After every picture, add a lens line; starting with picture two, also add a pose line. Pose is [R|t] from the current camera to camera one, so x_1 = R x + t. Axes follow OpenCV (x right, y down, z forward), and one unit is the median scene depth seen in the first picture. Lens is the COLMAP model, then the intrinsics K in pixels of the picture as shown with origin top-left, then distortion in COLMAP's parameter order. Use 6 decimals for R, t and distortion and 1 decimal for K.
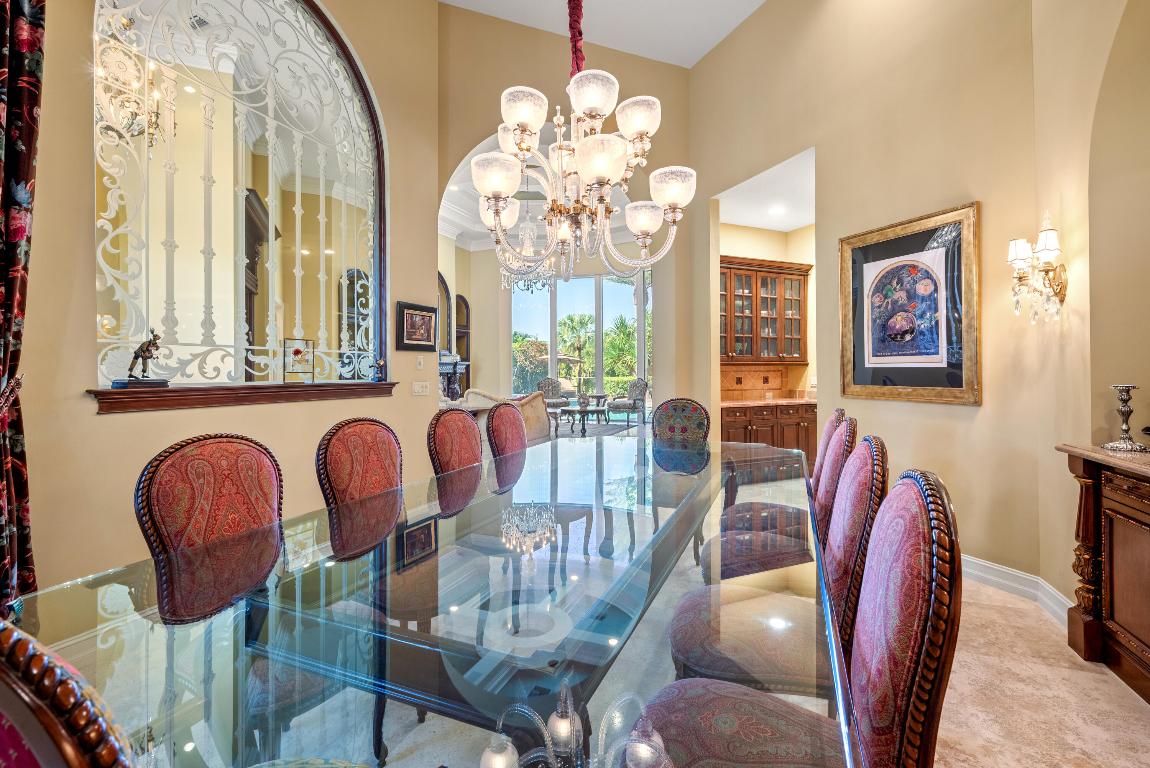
lens RADIAL K [[517.5, 0, 575.2], [0, 517.5, 369.7], [0, 0, 1]] dist [-0.000032, 0.000021]
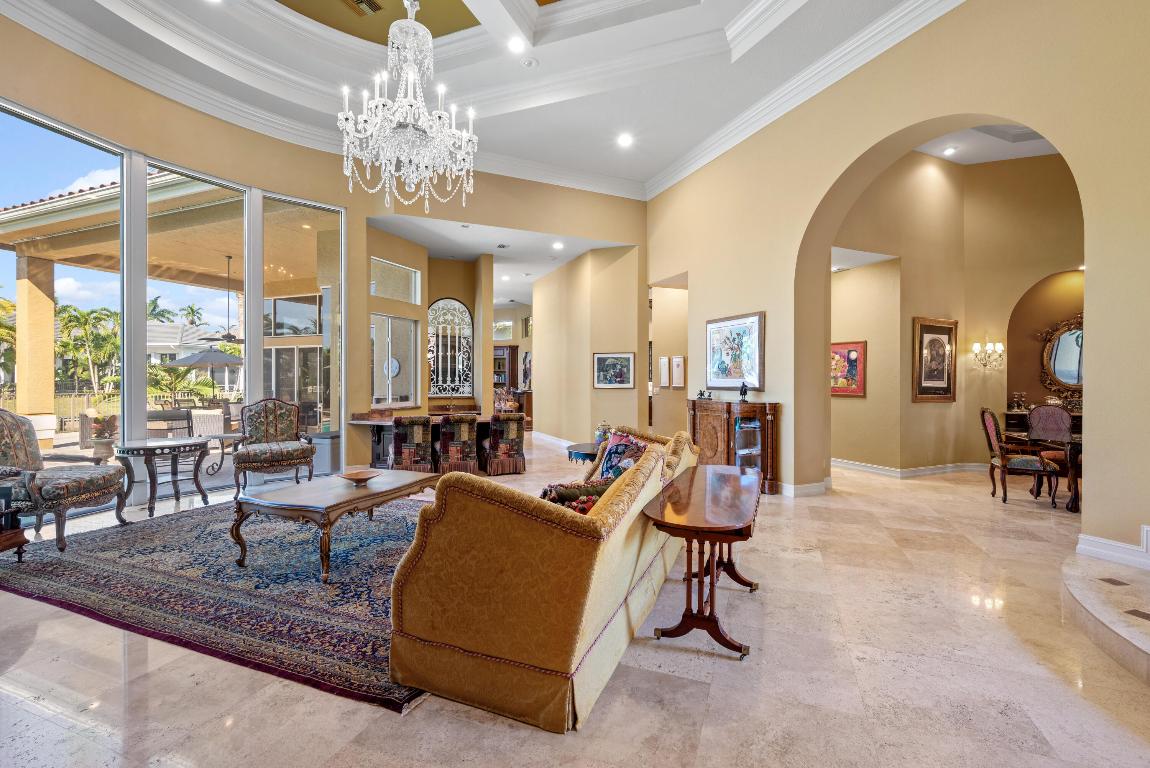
lens RADIAL K [[498.0, 0, 576.4], [0, 498.0, 381.6], [0, 0, 1]] dist [-0.000462, 0.000051]
pose [[-0.011477, 0.000437, 0.999934, -0.796543], [-0.008226, 0.999966, -0.000531, -0.006535], [-0.999900, -0.008231, -0.011473, 1.427053]]
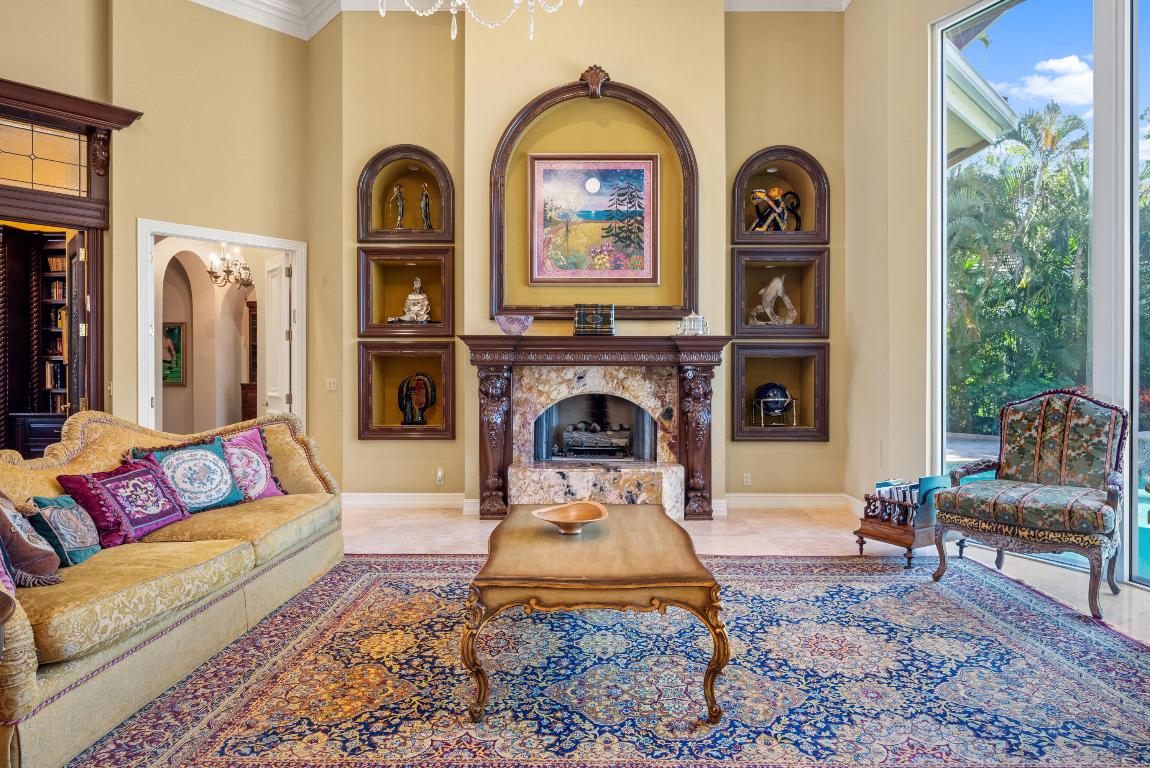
lens RADIAL K [[653.1, 0, 576.3], [0, 653.1, 380.2], [0, 0, 1]] dist [-0.002456, -0.001354]
pose [[0.371001, 0.008978, -0.928589, 0.300459], [0.004030, 0.999928, 0.011278, 0.017326], [0.928624, -0.007926, 0.370938, 1.533726]]
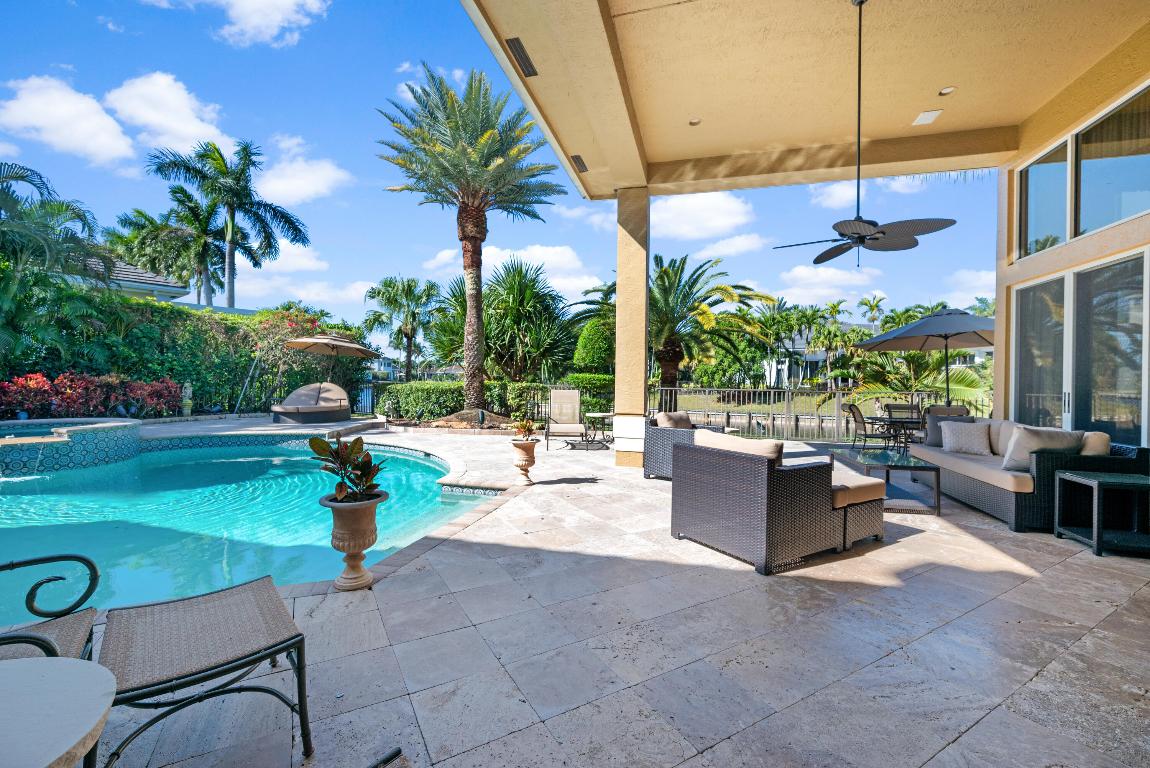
lens RADIAL K [[475.0, 0, 577.3], [0, 475.0, 381.3], [0, 0, 1]] dist [0.002938, 0.000139]
pose [[0.990919, 0.013433, 0.133790, 0.718019], [-0.014811, 0.999847, 0.009310, 0.031861], [-0.133644, -0.011207, 0.990966, 2.179638]]
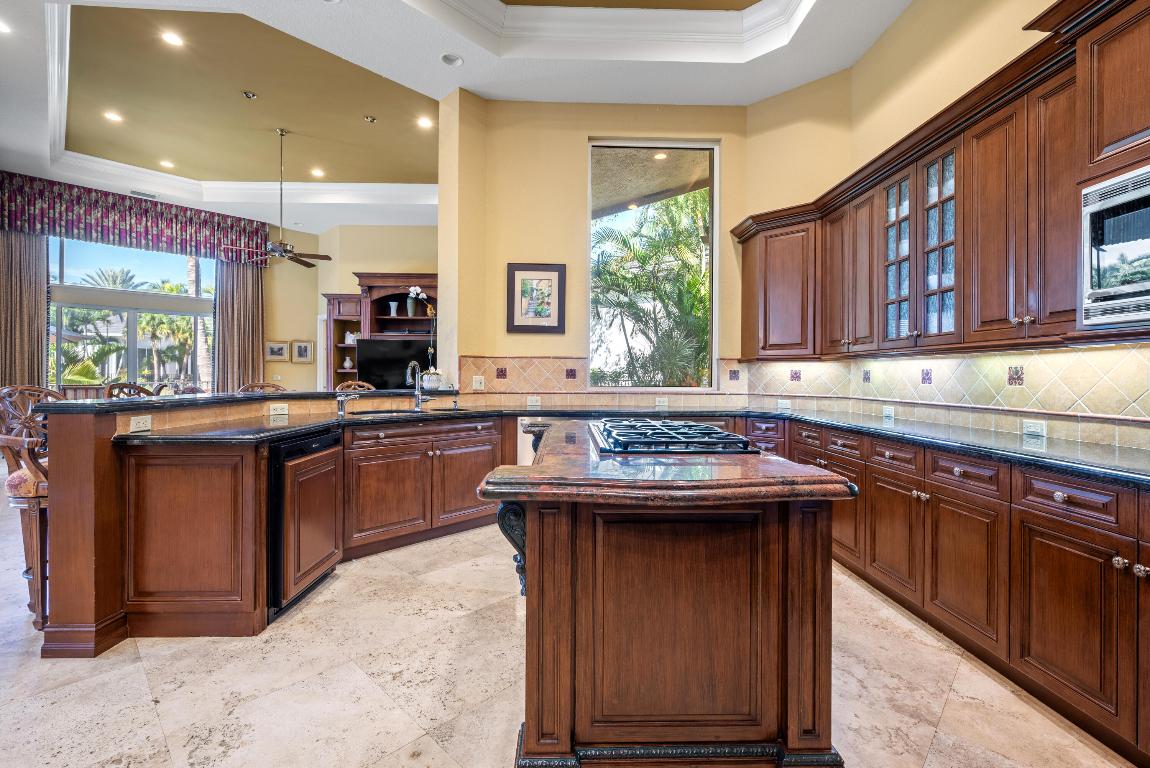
lens RADIAL K [[500.7, 0, 579.3], [0, 500.7, 372.3], [0, 0, 1]] dist [-0.000263, 0.000208]
pose [[0.364586, 0.007960, 0.931136, 1.167263], [-0.010578, 0.999934, -0.004406, 0.009711], [-0.931110, -0.008243, 0.364646, 1.149410]]
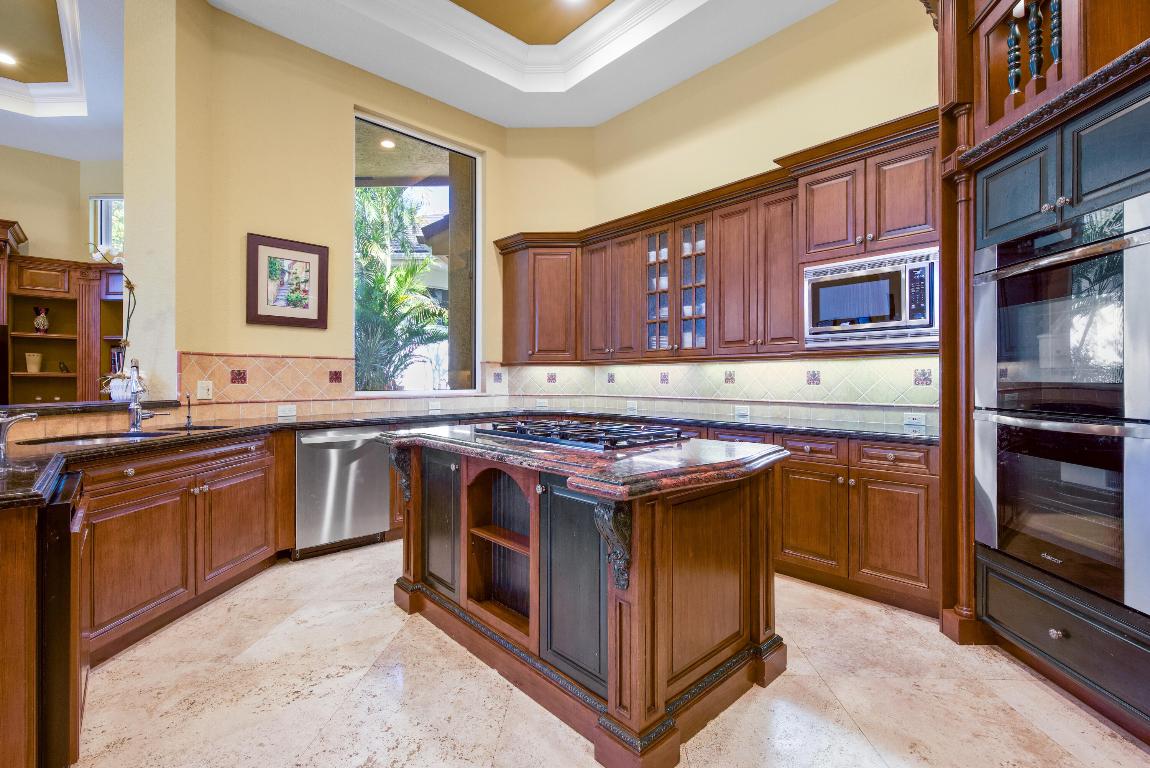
lens RADIAL K [[503.6, 0, 577.9], [0, 503.6, 375.1], [0, 0, 1]] dist [0.000381, -0.000115]
pose [[-0.341511, 0.007012, 0.939852, 1.151847], [-0.004859, 0.999946, -0.009226, 0.010943], [-0.939865, -0.007718, -0.341458, 1.363555]]
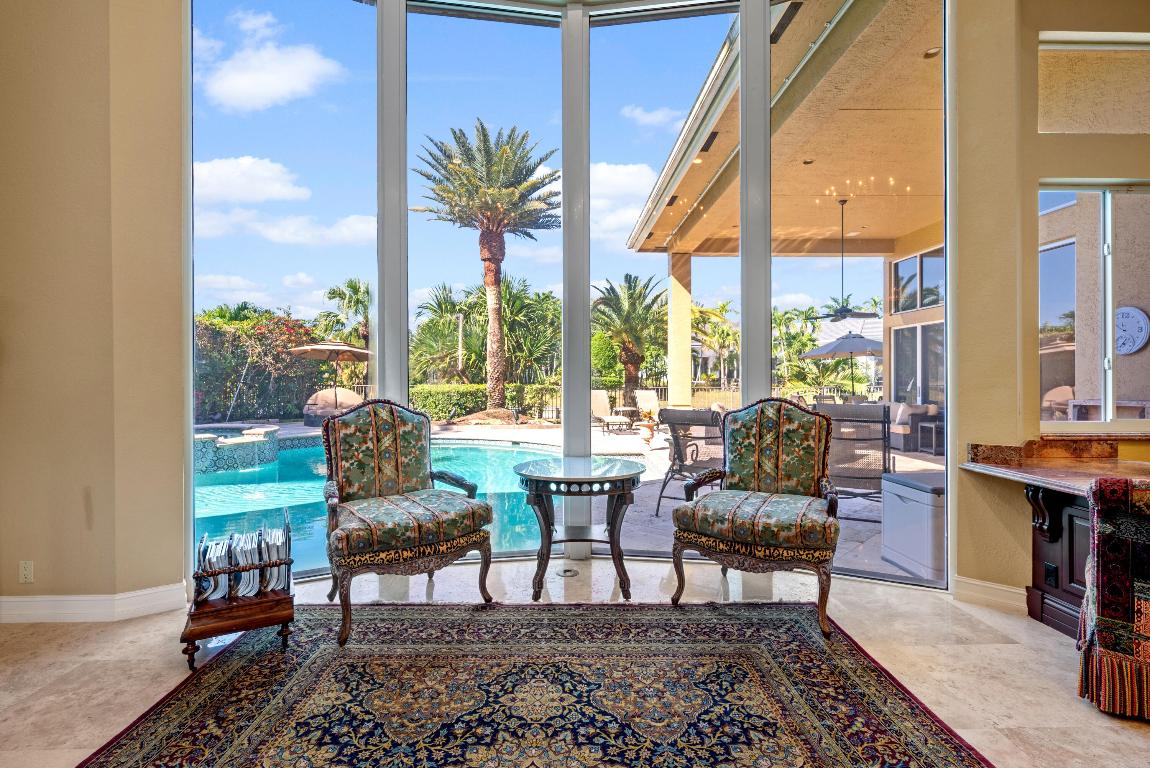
lens RADIAL K [[556.9, 0, 578.5], [0, 556.9, 377.2], [0, 0, 1]] dist [0.000325, -0.000177]
pose [[0.914764, 0.000870, 0.403987, -0.154084], [-0.003017, 0.999985, 0.004677, 0.010344], [-0.403976, -0.005497, 0.914753, 1.621057]]
